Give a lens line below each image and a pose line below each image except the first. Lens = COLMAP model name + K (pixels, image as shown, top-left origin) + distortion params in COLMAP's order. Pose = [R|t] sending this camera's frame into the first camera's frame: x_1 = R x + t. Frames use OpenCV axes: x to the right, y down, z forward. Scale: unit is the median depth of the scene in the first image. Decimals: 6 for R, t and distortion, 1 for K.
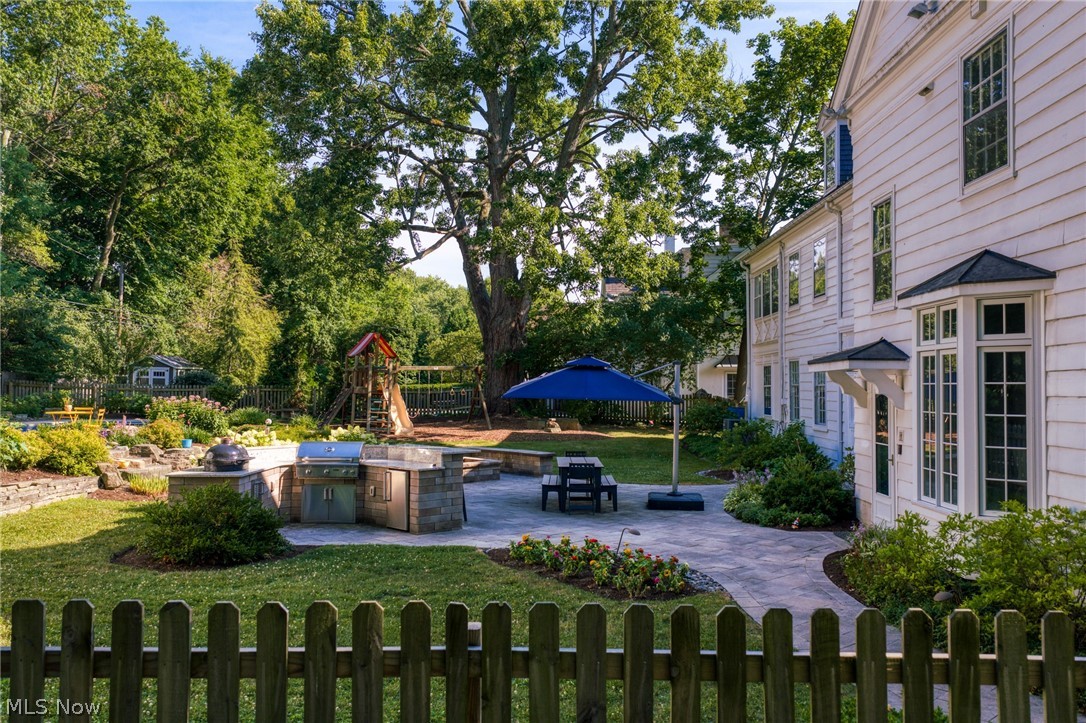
lens RADIAL K [[892.5, 0, 538.1], [0, 892.5, 366.5], [0, 0, 1]] dist [0.051296, -0.062922]
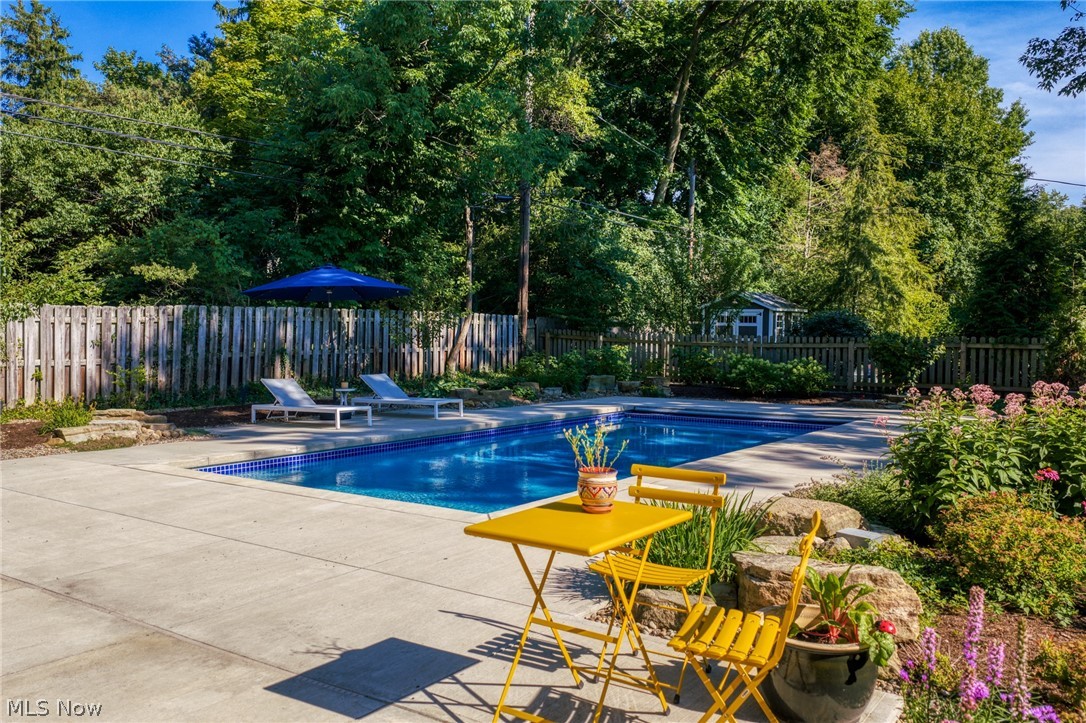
lens RADIAL K [[892.5, 0, 536.9], [0, 892.5, 354.5], [0, 0, 1]] dist [0.051296, -0.062922]
pose [[0.833896, 0.009950, -0.551832, -0.188168], [0.013820, 0.999148, 0.038899, 0.006340], [0.551748, -0.040064, 0.833048, 0.367949]]
